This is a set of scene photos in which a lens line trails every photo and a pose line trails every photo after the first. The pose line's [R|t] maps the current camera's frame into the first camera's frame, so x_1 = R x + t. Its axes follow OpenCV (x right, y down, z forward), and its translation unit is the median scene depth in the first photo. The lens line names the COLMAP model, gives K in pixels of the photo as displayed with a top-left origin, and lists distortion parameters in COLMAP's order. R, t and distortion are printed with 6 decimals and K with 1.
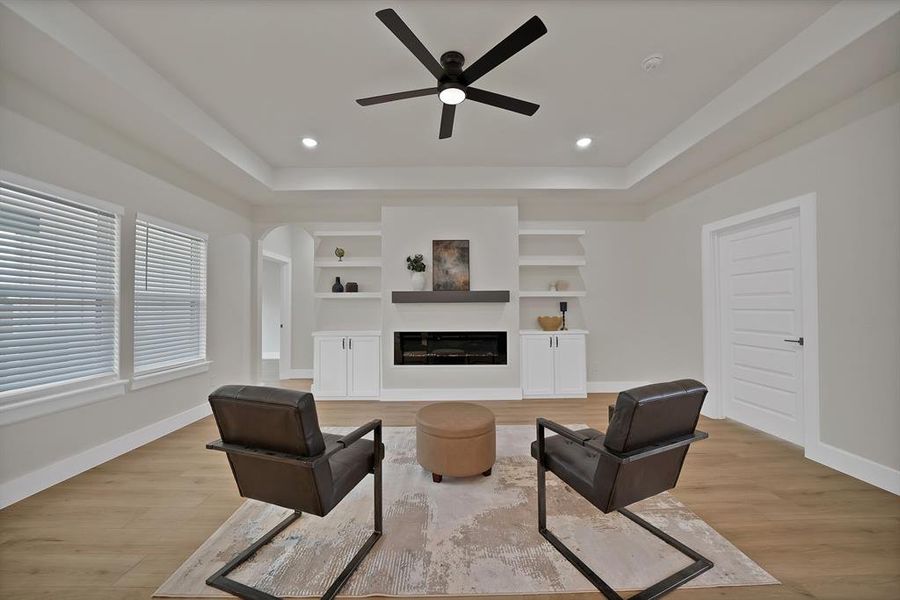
lens RADIAL K [[325.0, 0, 453.3], [0, 325.0, 303.2], [0, 0, 1]] dist [-0.001066, -0.000114]
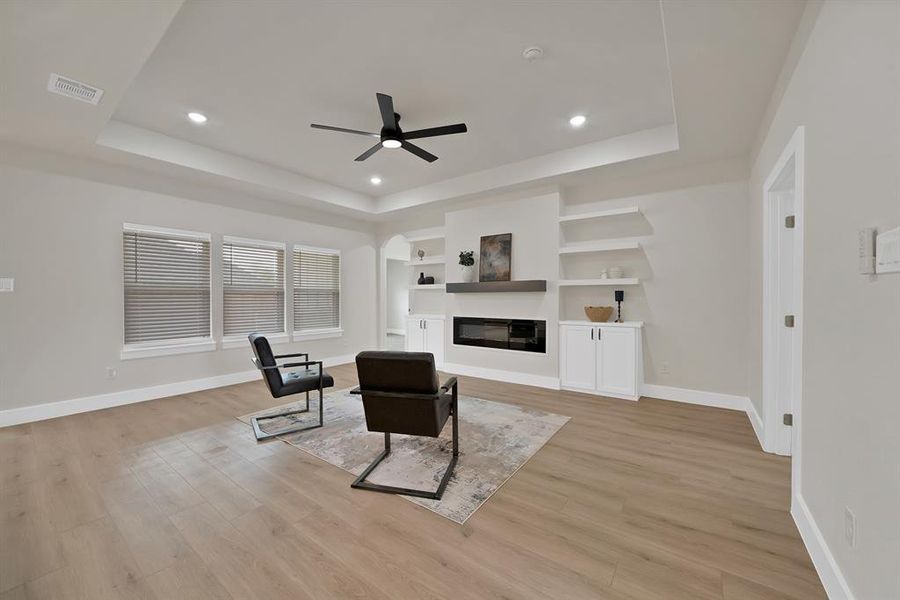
lens RADIAL K [[342.2, 0, 456.0], [0, 342.2, 301.6], [0, 0, 1]] dist [-0.000061, -0.000054]
pose [[0.810291, 0.011550, -0.585914, 0.564848], [0.006363, 0.999573, 0.028504, -0.003360], [0.585994, -0.026824, 0.809872, -0.018358]]
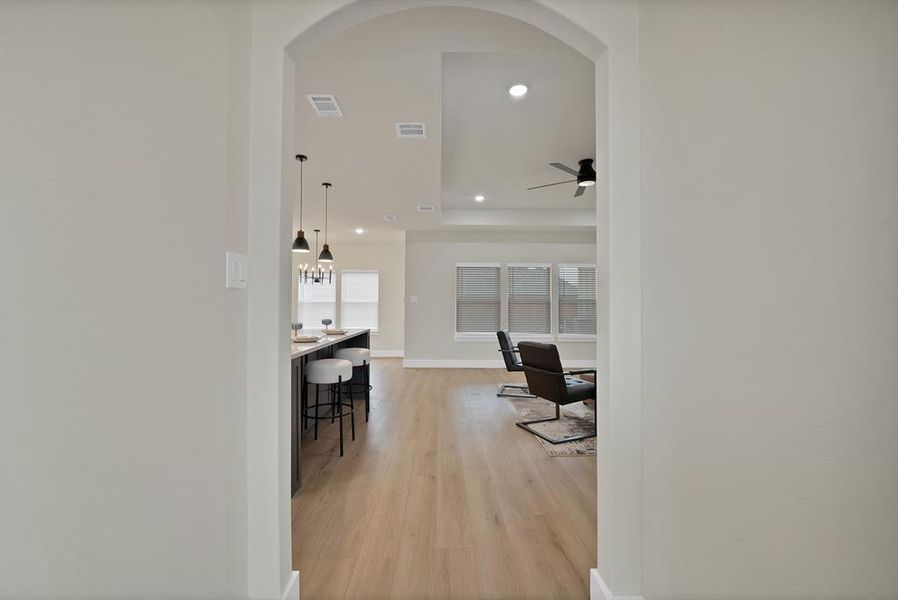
lens RADIAL K [[376.8, 0, 452.7], [0, 376.8, 303.9], [0, 0, 1]] dist [0.000585, -0.000029]
pose [[0.029916, -0.000274, -0.999552, 0.961935], [0.012162, 0.999926, 0.000090, -0.003808], [0.999478, -0.012160, 0.029917, 0.098816]]
